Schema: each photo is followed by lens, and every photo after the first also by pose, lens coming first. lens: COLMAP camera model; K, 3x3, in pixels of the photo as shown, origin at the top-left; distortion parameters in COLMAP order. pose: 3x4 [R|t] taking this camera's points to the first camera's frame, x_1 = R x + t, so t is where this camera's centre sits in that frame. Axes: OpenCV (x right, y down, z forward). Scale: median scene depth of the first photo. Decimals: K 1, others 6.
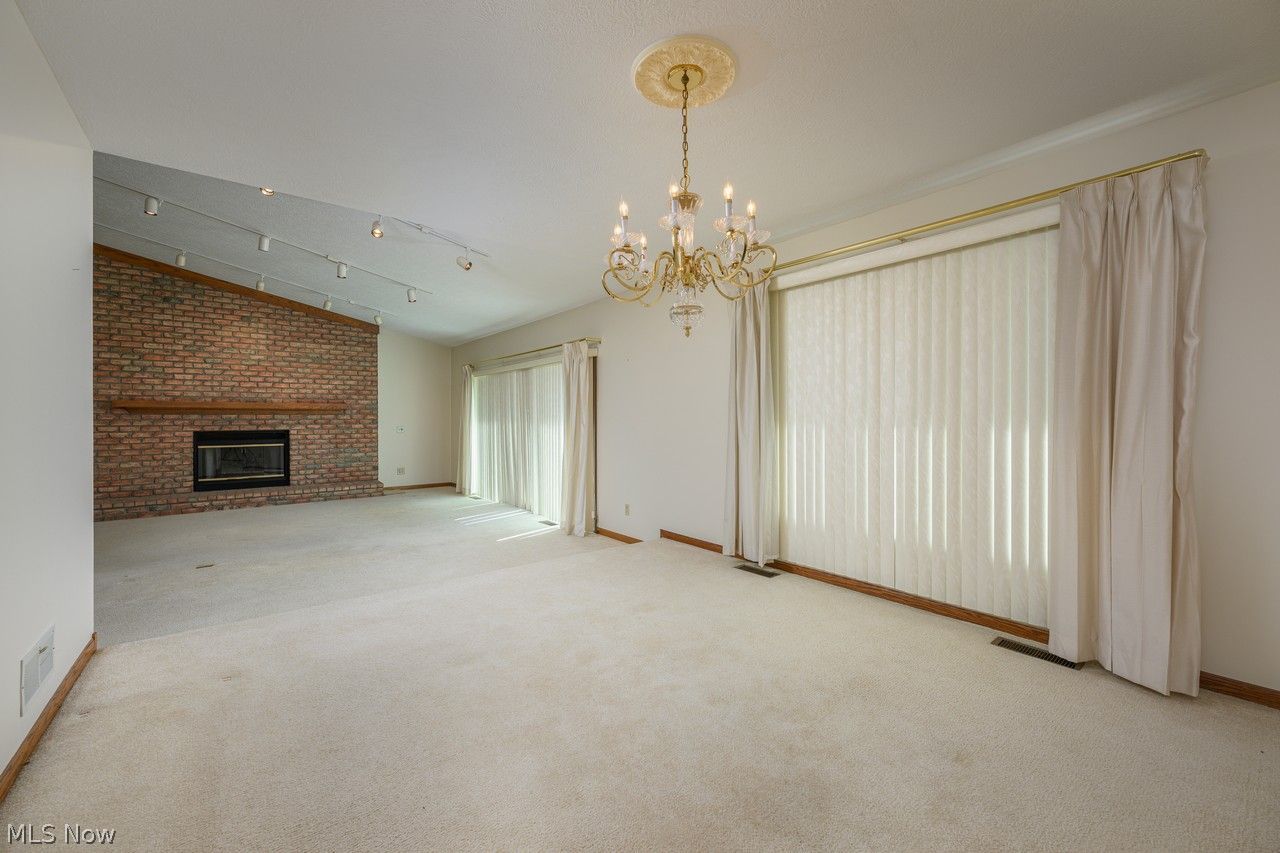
lens RADIAL K [[507.5, 0, 639.1], [0, 507.5, 425.4], [0, 0, 1]] dist [-0.002656, -0.000606]
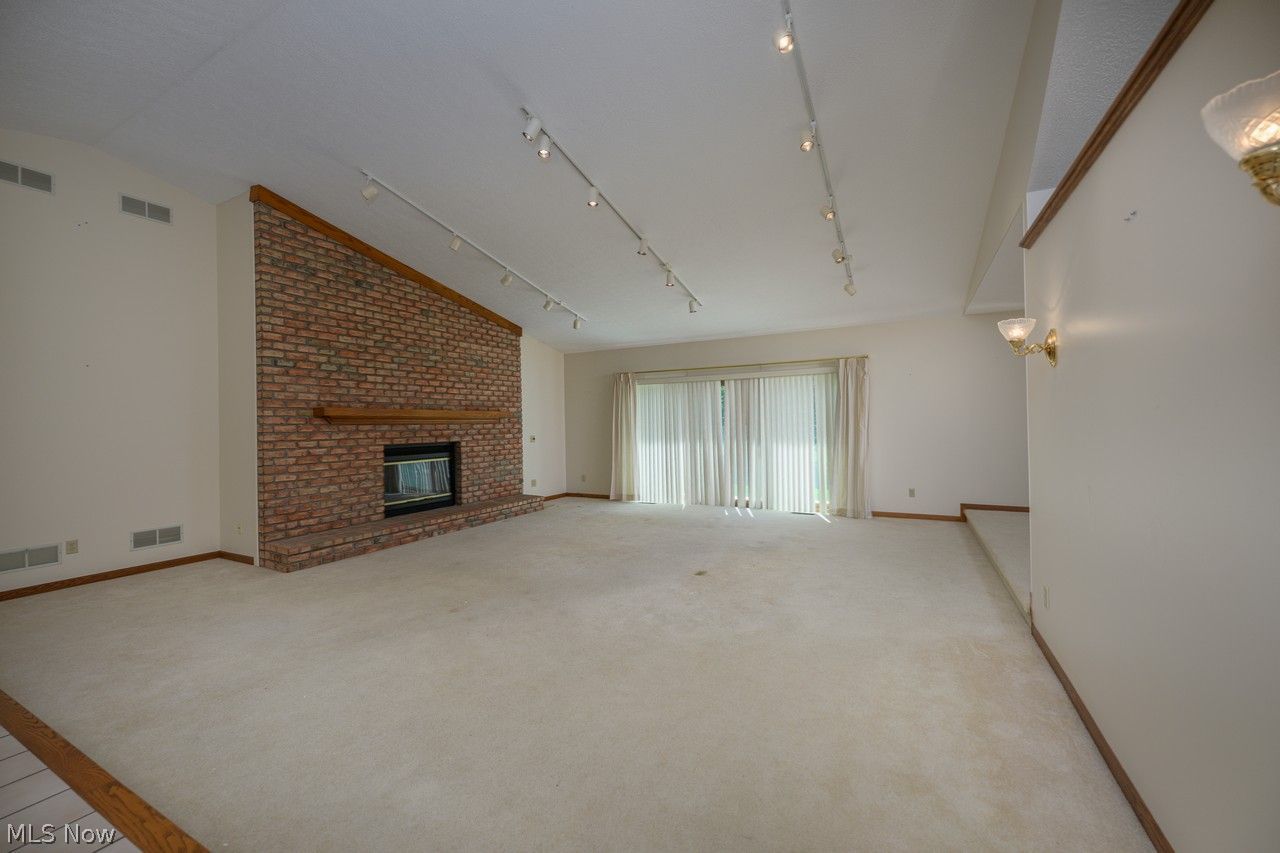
lens RADIAL K [[507.5, 0, 636.6], [0, 507.5, 428.3], [0, 0, 1]] dist [-0.002656, -0.000606]
pose [[0.915966, -0.014230, 0.401003, -0.830692], [0.018560, 0.999804, -0.006915, -0.002447], [-0.400826, 0.013777, 0.916050, 0.078125]]
